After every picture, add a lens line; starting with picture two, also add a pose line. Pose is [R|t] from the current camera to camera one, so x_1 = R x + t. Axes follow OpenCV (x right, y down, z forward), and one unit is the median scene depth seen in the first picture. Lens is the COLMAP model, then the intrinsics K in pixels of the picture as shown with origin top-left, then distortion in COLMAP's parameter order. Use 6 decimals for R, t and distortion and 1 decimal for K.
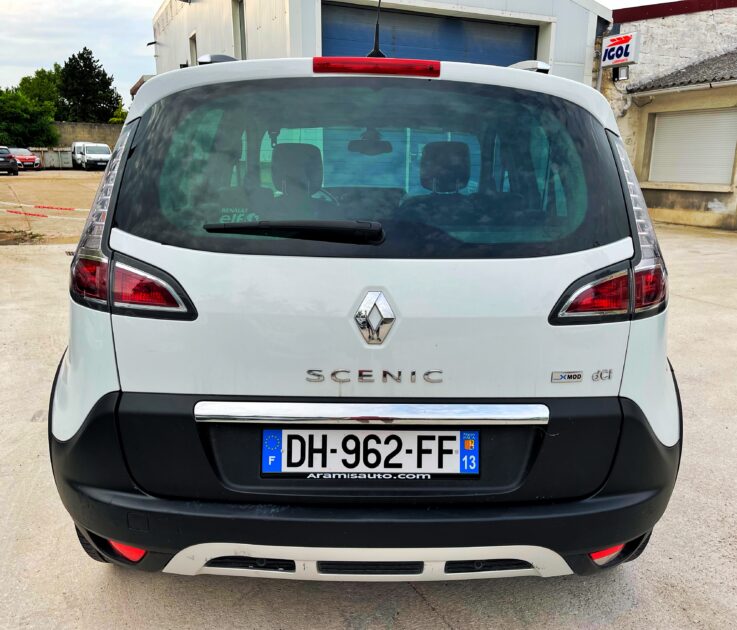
lens RADIAL K [[618.4, 0, 368.5], [0, 618.4, 315.0], [0, 0, 1]] dist [0.074533, -0.092519]
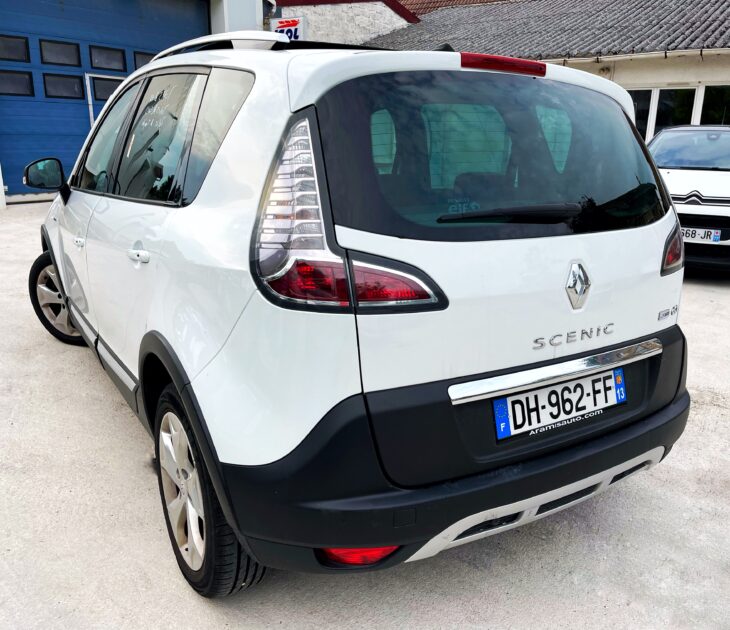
lens RADIAL K [[601.8, 0, 365.5], [0, 601.8, 304.3], [0, 0, 1]] dist [0.089887, -0.119426]
pose [[0.864048, -0.129682, 0.486418, -0.855196], [0.114014, 0.991554, 0.061825, -0.074460], [-0.490328, 0.002038, 0.871536, 0.187588]]
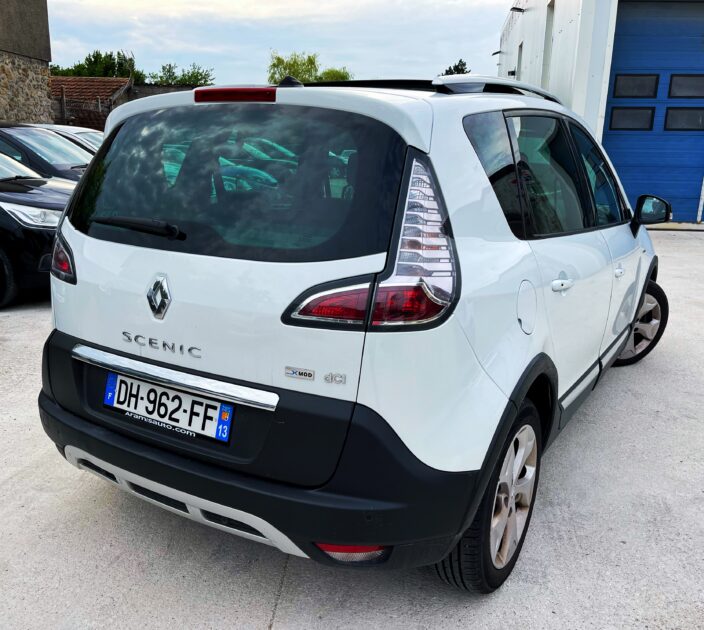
lens RADIAL K [[612.3, 0, 368.8], [0, 612.3, 313.1], [0, 0, 1]] dist [0.017906, -0.002837]
pose [[0.860658, 0.128499, -0.492703, 0.947042], [-0.129332, 0.991067, 0.032556, -0.057114], [0.492485, 0.035703, 0.869588, 0.121879]]
